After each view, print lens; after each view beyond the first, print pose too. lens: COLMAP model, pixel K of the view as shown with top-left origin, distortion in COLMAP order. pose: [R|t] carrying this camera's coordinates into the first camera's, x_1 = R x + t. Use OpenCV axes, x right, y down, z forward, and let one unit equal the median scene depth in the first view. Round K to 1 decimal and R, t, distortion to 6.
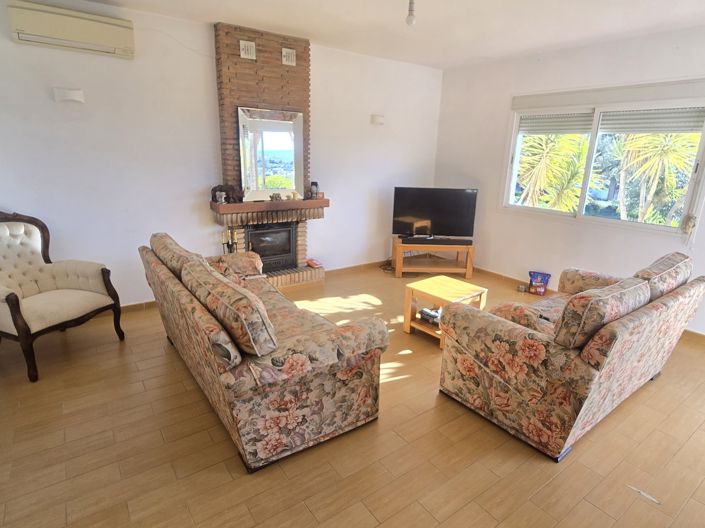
lens RADIAL K [[383.2, 0, 352.5], [0, 383.2, 264.0], [0, 0, 1]] dist [0.000183, -0.001646]
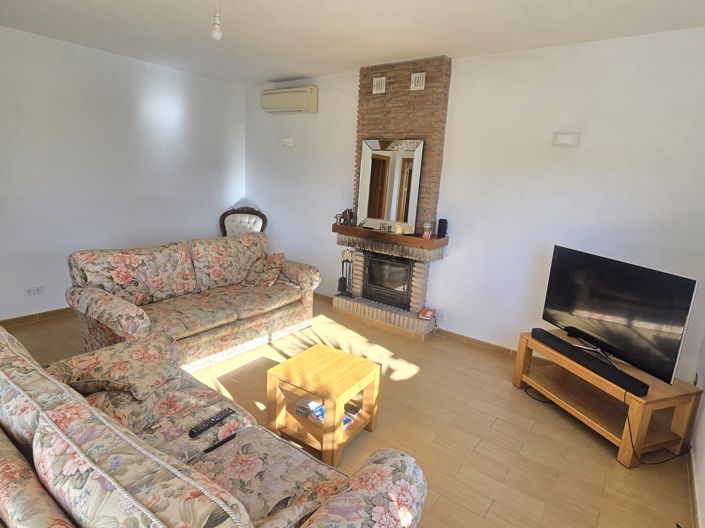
lens RADIAL K [[383.2, 0, 352.5], [0, 383.2, 264.0], [0, 0, 1]] dist [0.000183, -0.001646]
pose [[0.330202, 0.208300, -0.920640, 0.748417], [-0.310703, 0.944978, 0.102369, -0.176228], [0.891308, 0.252243, 0.376754, 0.644114]]
